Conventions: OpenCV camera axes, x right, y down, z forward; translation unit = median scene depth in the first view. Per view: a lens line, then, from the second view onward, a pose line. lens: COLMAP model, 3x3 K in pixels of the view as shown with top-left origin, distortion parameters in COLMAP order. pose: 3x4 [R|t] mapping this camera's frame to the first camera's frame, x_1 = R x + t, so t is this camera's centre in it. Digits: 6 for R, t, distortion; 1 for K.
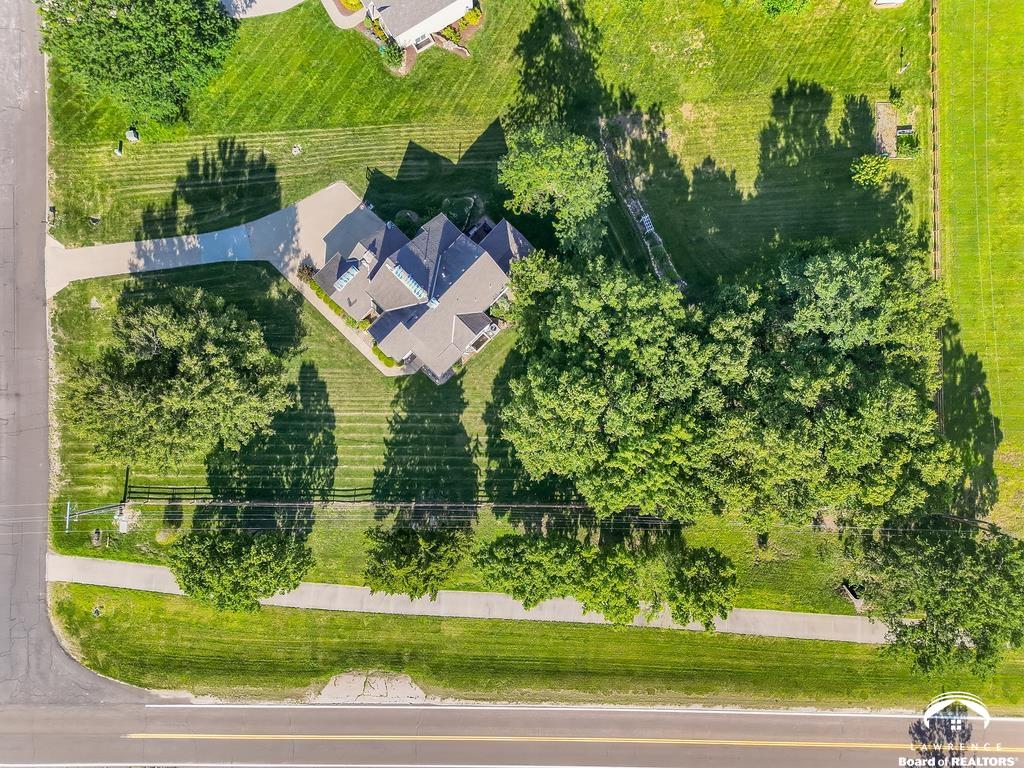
lens RADIAL K [[714.3, 0, 504.3], [0, 714.3, 384.2], [0, 0, 1]] dist [0.085549, -0.093873]
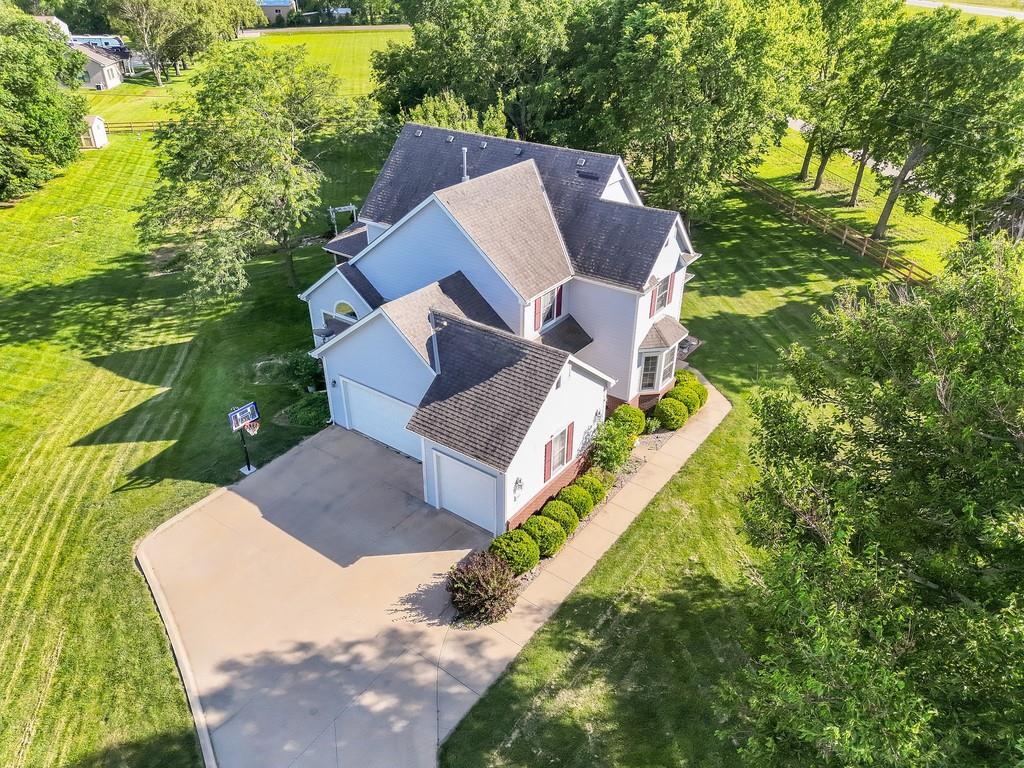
lens RADIAL K [[714.3, 0, 504.3], [0, 714.3, 384.2], [0, 0, 1]] dist [0.085549, -0.093873]
pose [[-0.140862, -0.513311, 0.846563, -0.449947], [0.990029, -0.072855, 0.120558, -0.168873], [-0.000208, 0.855104, 0.518456, 0.796976]]
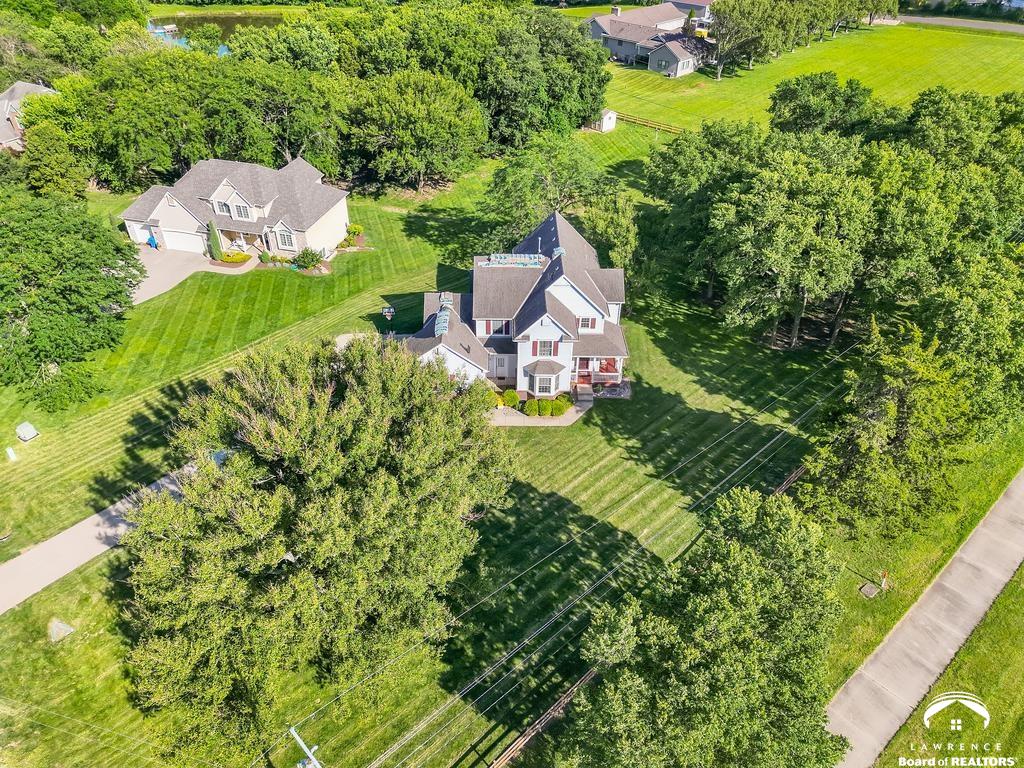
lens RADIAL K [[721.7, 0, 508.6], [0, 721.7, 385.6], [0, 0, 1]] dist [0.040074, -0.000175]
pose [[0.710605, -0.428002, 0.558439, -0.548244], [0.703578, 0.427431, -0.567698, 0.301947], [0.004281, 0.796315, 0.604868, 0.574950]]
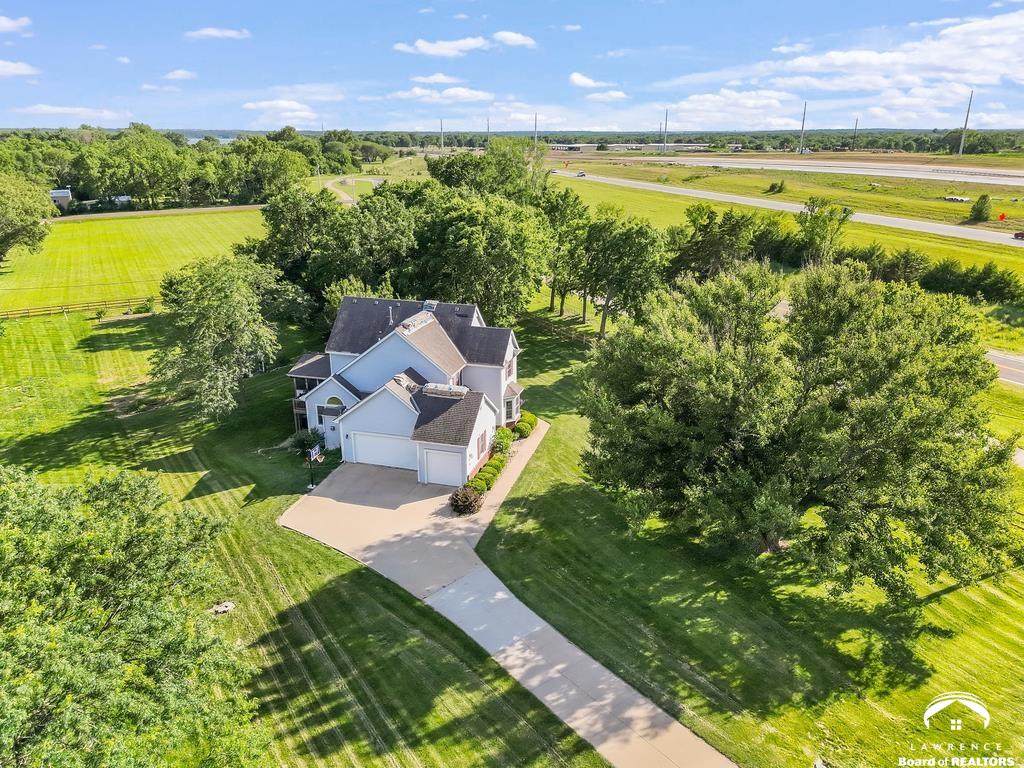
lens RADIAL K [[714.3, 0, 504.3], [0, 714.3, 384.2], [0, 0, 1]] dist [0.085549, -0.093873]
pose [[-0.466306, -0.303570, 0.830906, -0.705720], [0.884623, -0.158797, 0.438436, -0.348452], [-0.001151, 0.939483, 0.342593, 0.721827]]
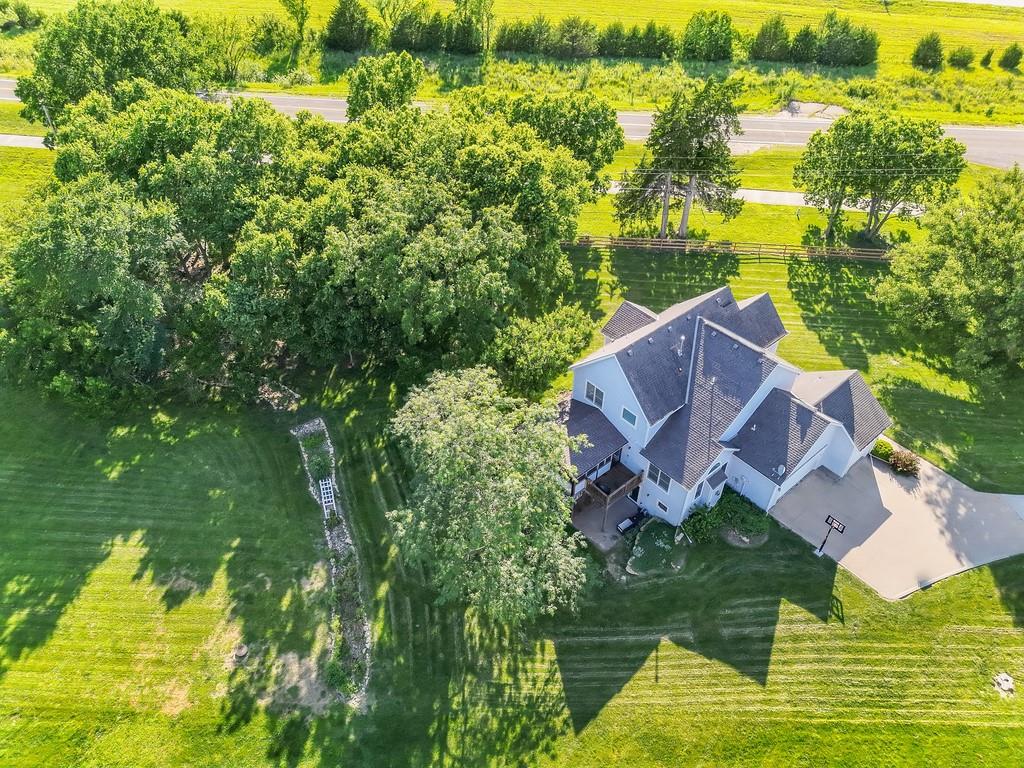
lens RADIAL K [[721.7, 0, 508.6], [0, 721.7, 385.6], [0, 0, 1]] dist [0.040074, -0.000175]
pose [[-0.996159, -0.071331, 0.050777, 0.027676], [0.085642, -0.673112, 0.734565, -0.580377], [-0.018219, 0.736092, 0.676636, 0.536587]]
